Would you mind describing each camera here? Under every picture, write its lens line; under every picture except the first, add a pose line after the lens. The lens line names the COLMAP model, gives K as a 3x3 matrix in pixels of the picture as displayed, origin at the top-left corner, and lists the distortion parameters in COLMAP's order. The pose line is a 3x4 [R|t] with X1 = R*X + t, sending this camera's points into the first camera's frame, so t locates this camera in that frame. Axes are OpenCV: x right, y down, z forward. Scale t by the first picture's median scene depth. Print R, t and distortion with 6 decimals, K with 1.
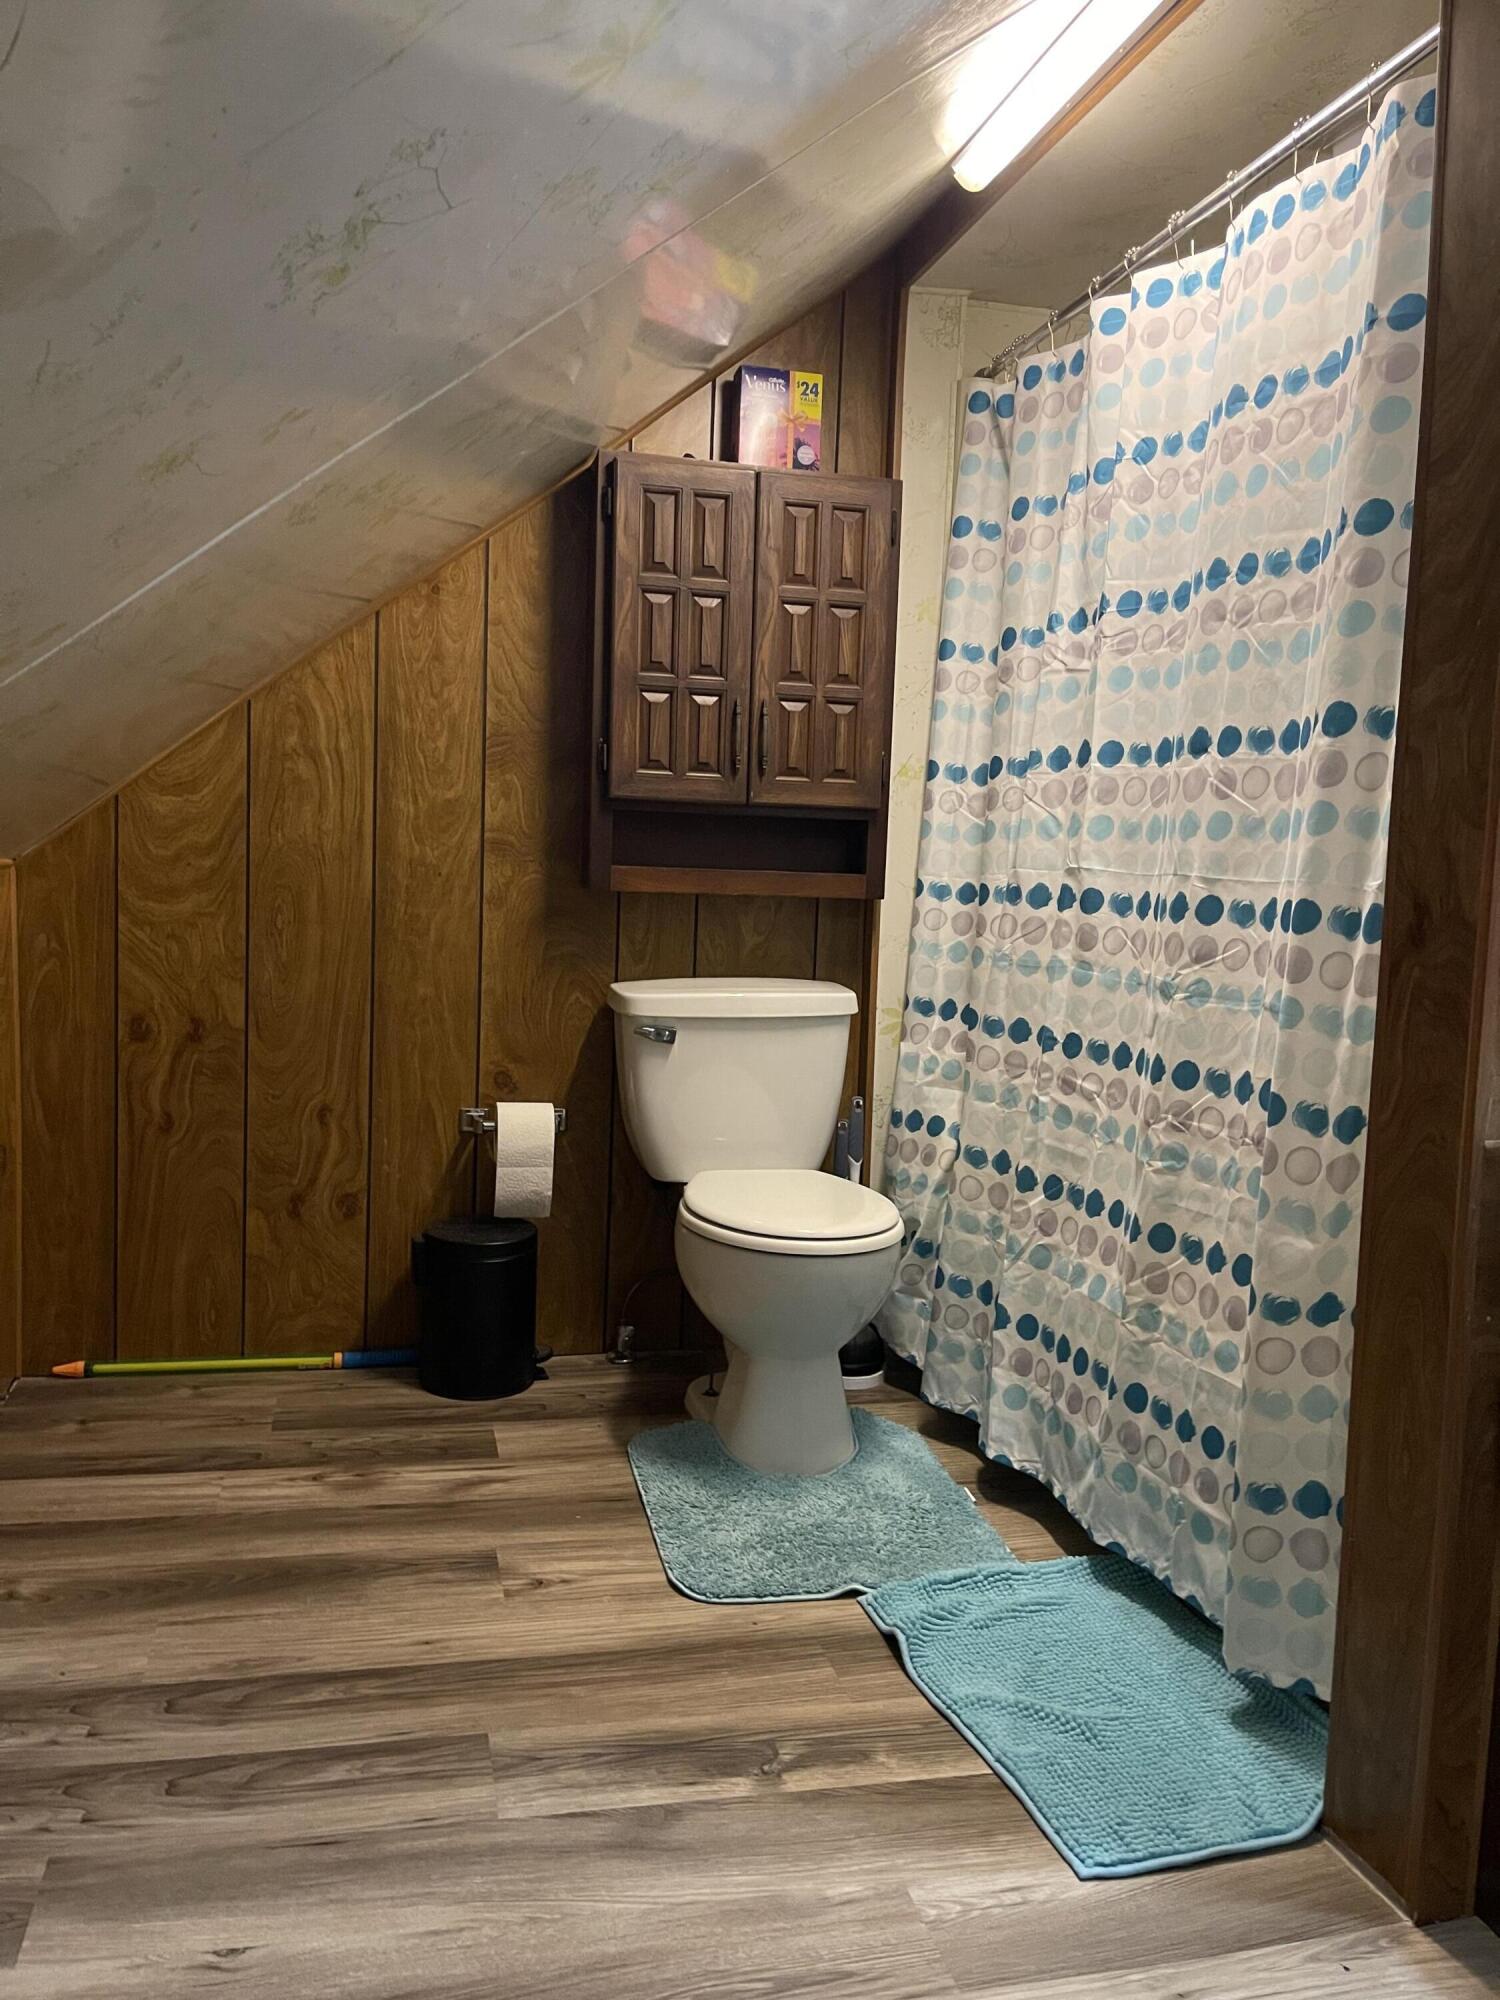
lens RADIAL K [[1508.3, 0, 747.1], [0, 1508.3, 987.3], [0, 0, 1]] dist [0.040552, -0.031839]
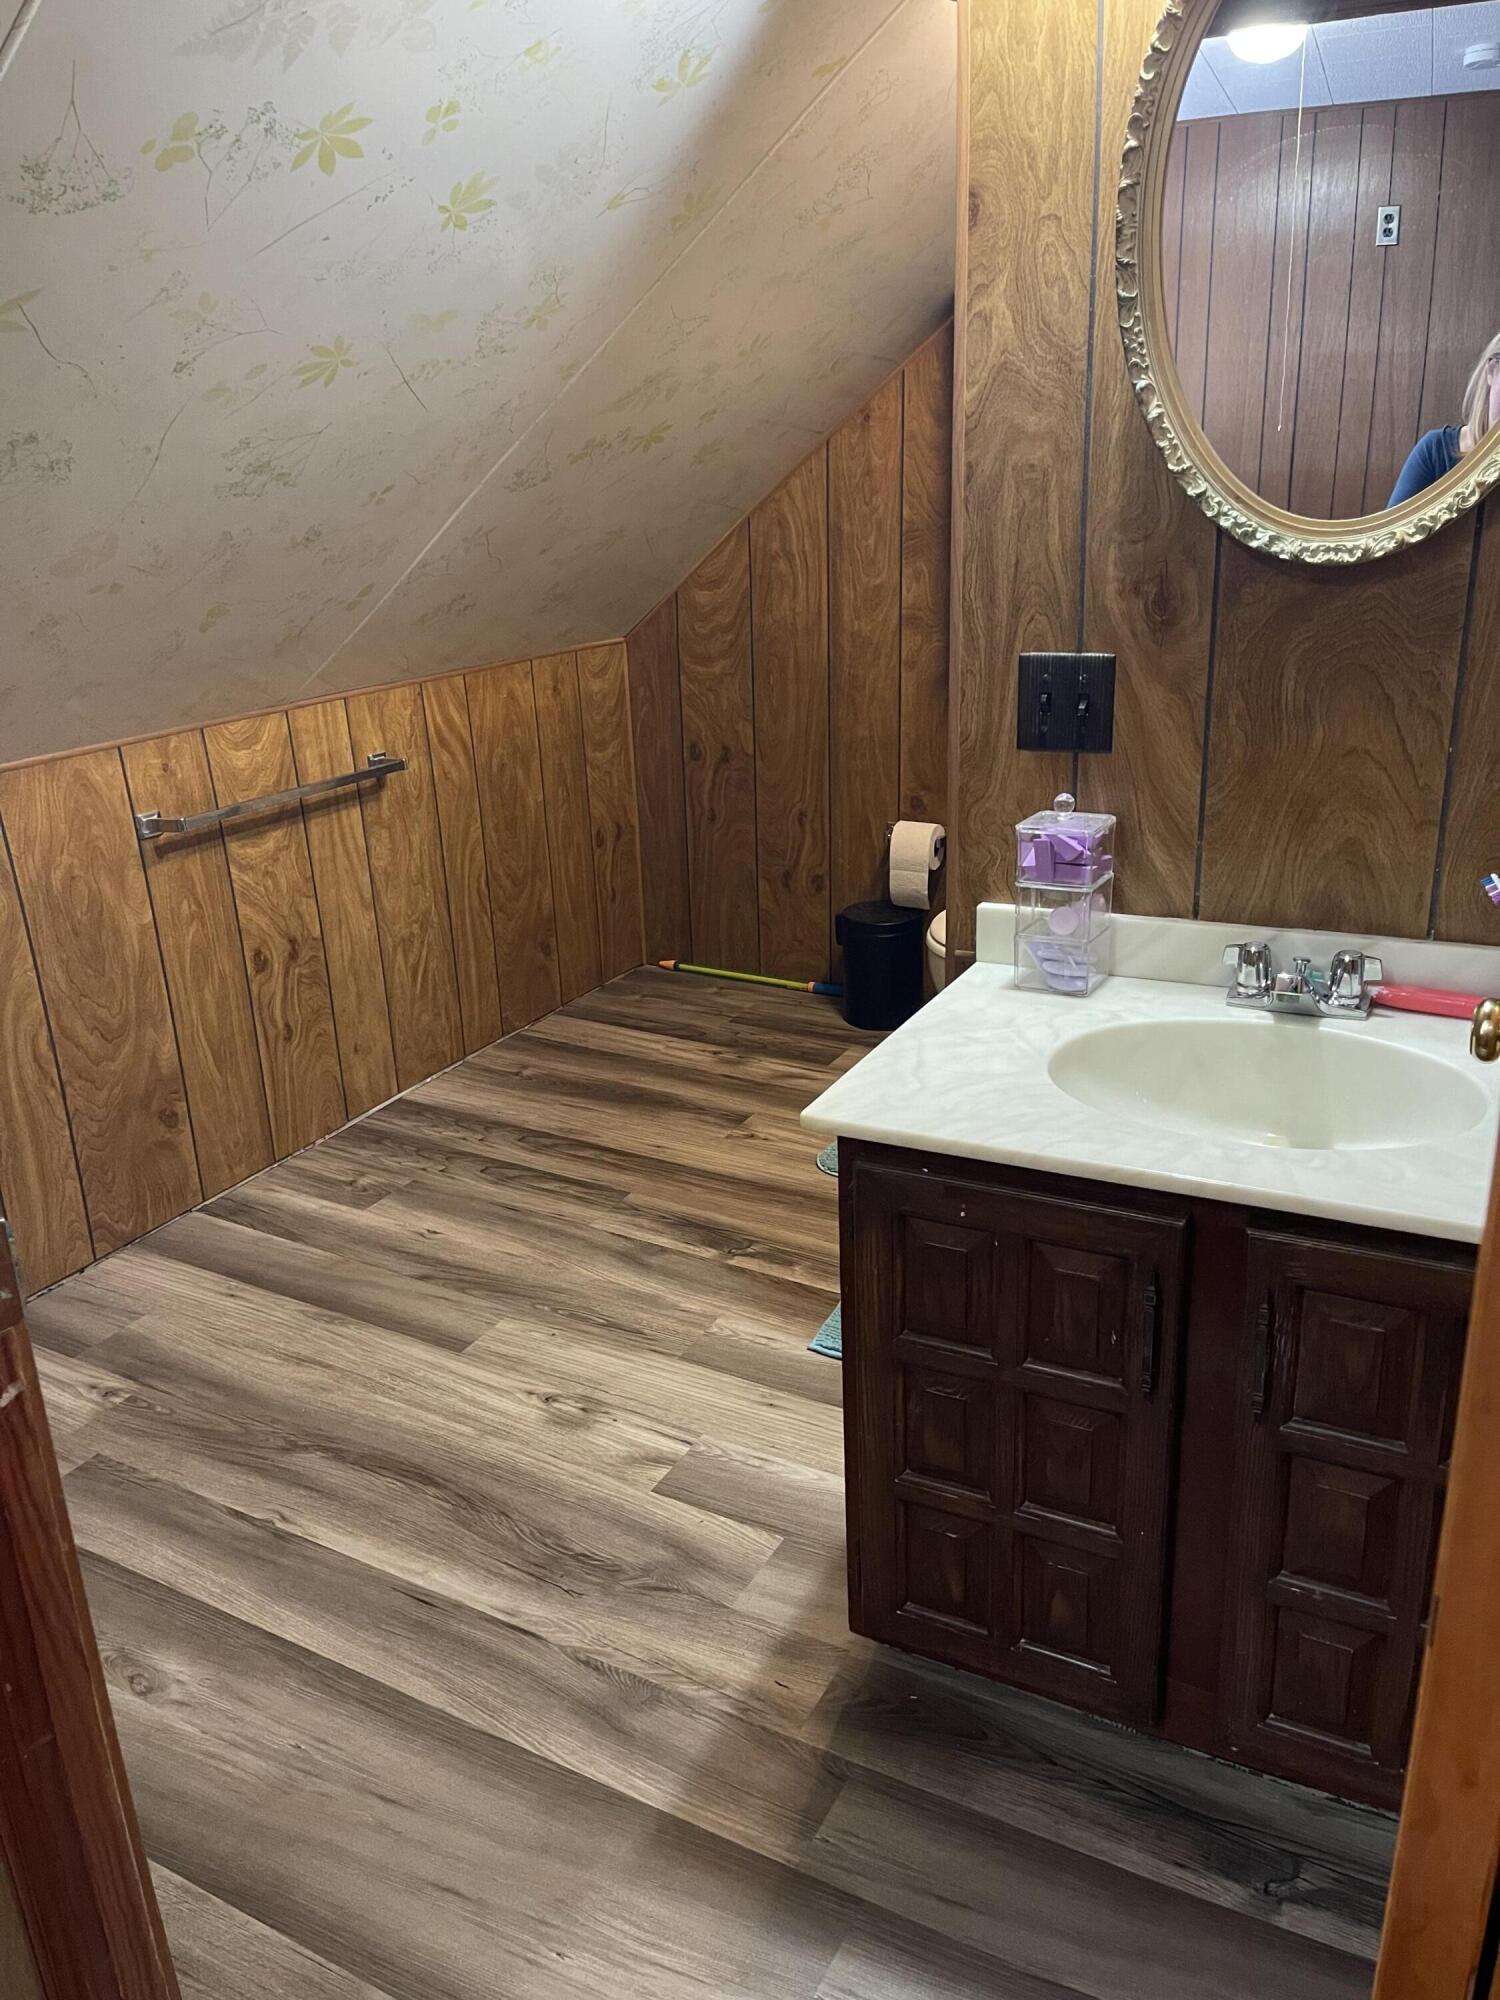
lens RADIAL K [[1508.3, 0, 762.8], [0, 1508.3, 1004.5], [0, 0, 1]] dist [0.040552, -0.031839]
pose [[0.740096, 0.166907, -0.651460, 0.664030], [-0.000431, 0.968829, 0.247728, -0.100261], [0.672501, -0.183062, 0.717099, -0.075989]]
